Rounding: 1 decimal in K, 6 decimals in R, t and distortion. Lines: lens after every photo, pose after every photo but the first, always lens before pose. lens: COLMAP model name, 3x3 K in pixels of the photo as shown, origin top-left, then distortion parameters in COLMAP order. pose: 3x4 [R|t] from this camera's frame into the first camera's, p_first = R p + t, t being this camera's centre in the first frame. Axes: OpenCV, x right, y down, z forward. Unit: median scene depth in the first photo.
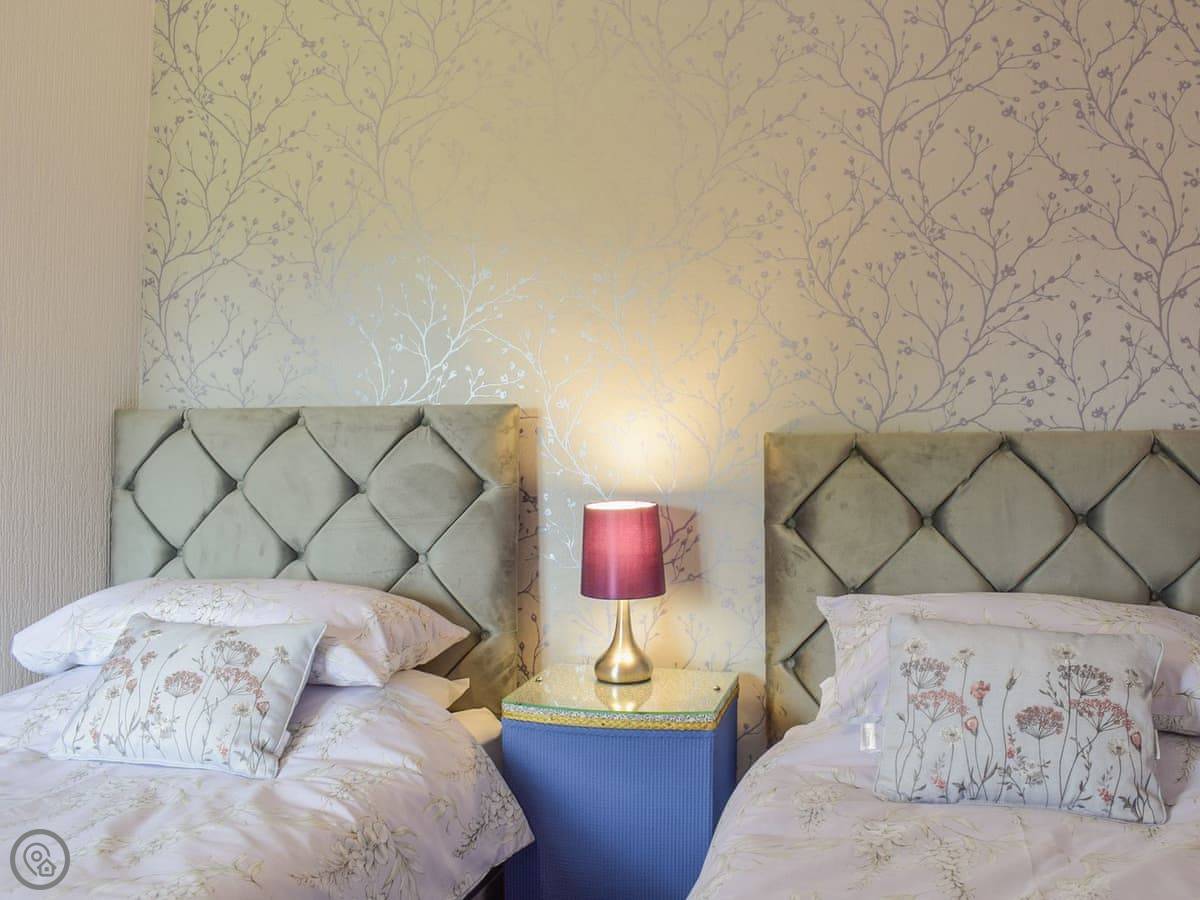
lens RADIAL K [[1144.5, 0, 600.0], [0, 1144.5, 450.0], [0, 0, 1]] dist [-0.059373, 0.027117]
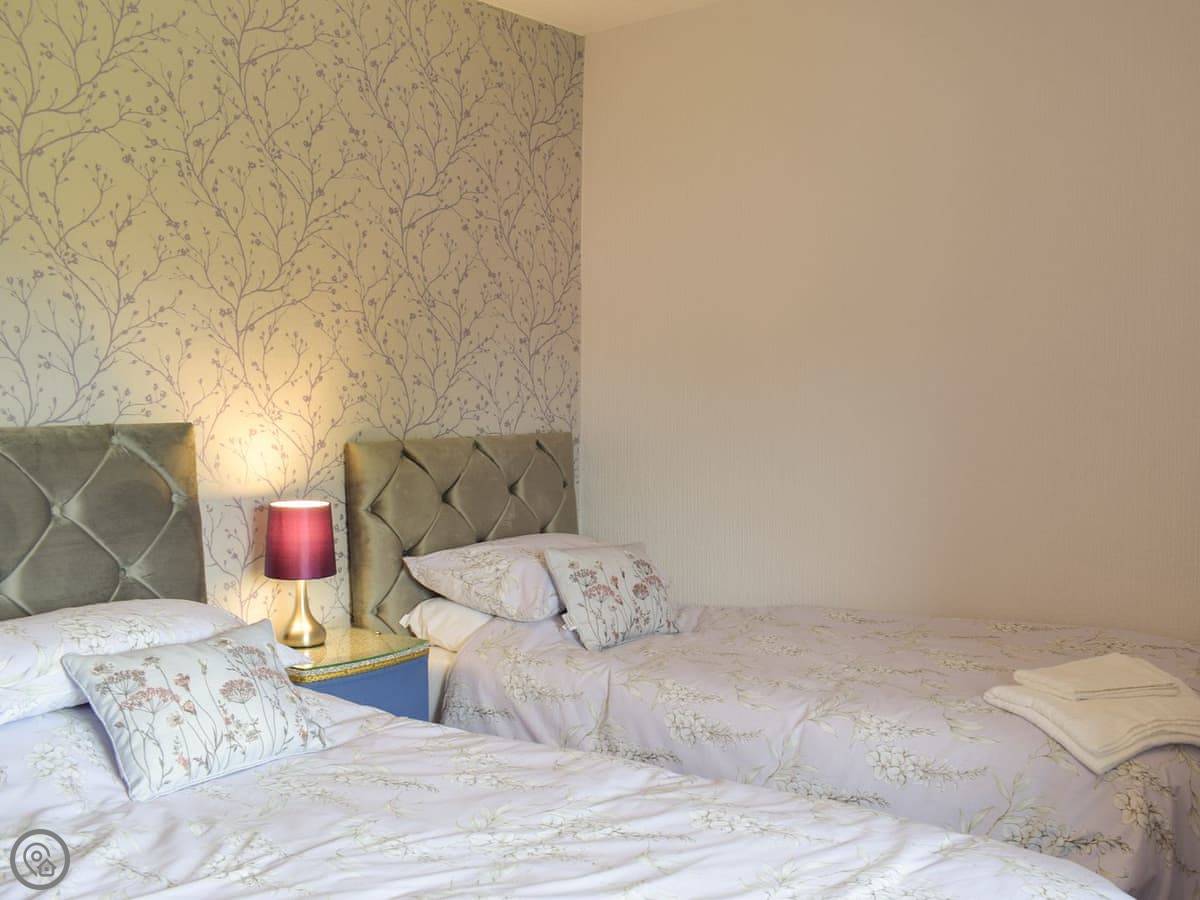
lens RADIAL K [[1144.5, 0, 600.0], [0, 1144.5, 450.0], [0, 0, 1]] dist [-0.059373, 0.027117]
pose [[0.412971, -0.033805, 0.910117, -0.941307], [0.035542, 0.999148, 0.020985, -0.023797], [-0.910051, 0.023681, 0.413820, 0.194241]]
